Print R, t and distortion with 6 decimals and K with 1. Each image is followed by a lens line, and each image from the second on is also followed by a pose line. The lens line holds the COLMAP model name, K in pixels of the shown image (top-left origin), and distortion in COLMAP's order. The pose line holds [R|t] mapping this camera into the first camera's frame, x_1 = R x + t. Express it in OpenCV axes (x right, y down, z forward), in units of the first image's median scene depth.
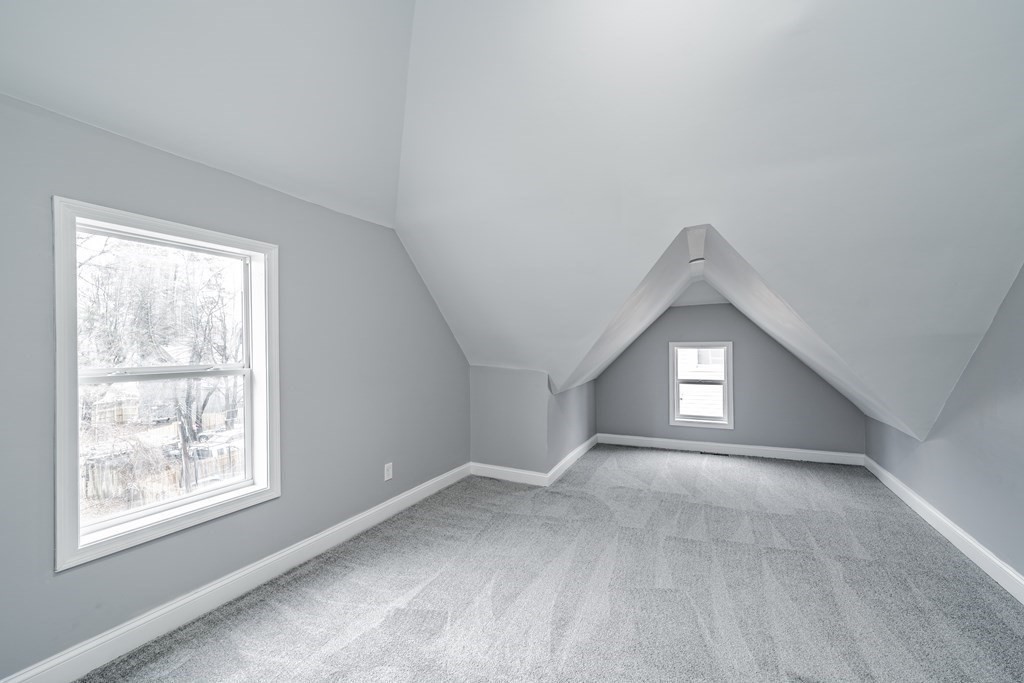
lens RADIAL K [[430.2, 0, 516.3], [0, 430.2, 347.8], [0, 0, 1]] dist [-0.001676, -0.000876]
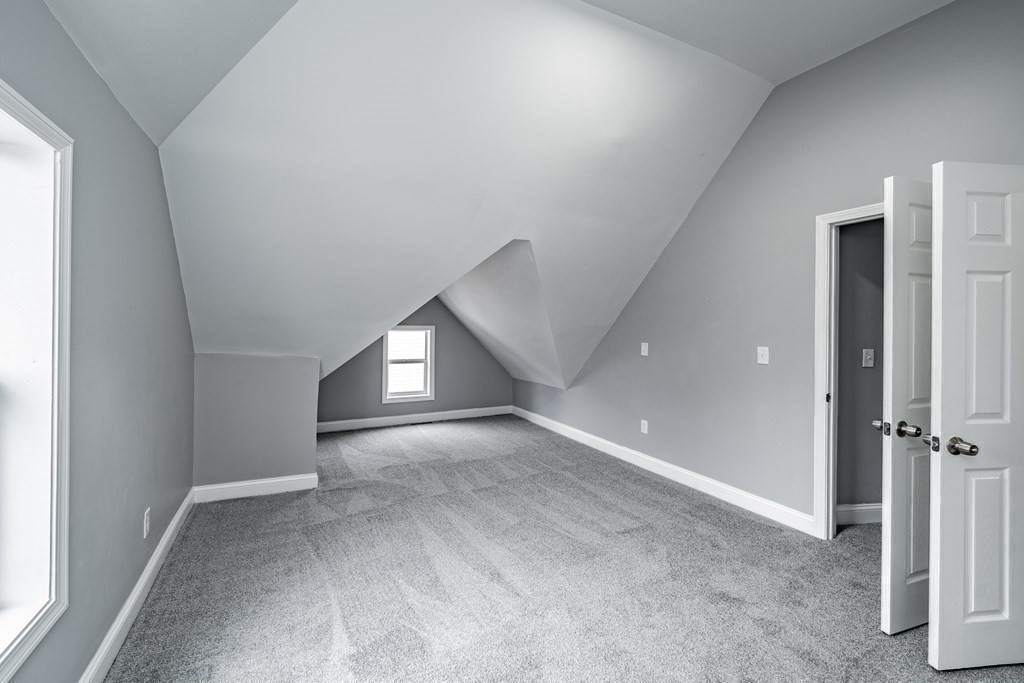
lens RADIAL K [[430.2, 0, 514.9], [0, 430.2, 330.7], [0, 0, 1]] dist [-0.001676, -0.000876]
pose [[0.596954, 0.006268, 0.802251, -0.409605], [-0.010794, 0.999942, 0.000220, -0.004249], [-0.802203, -0.008791, 0.596987, 0.151805]]
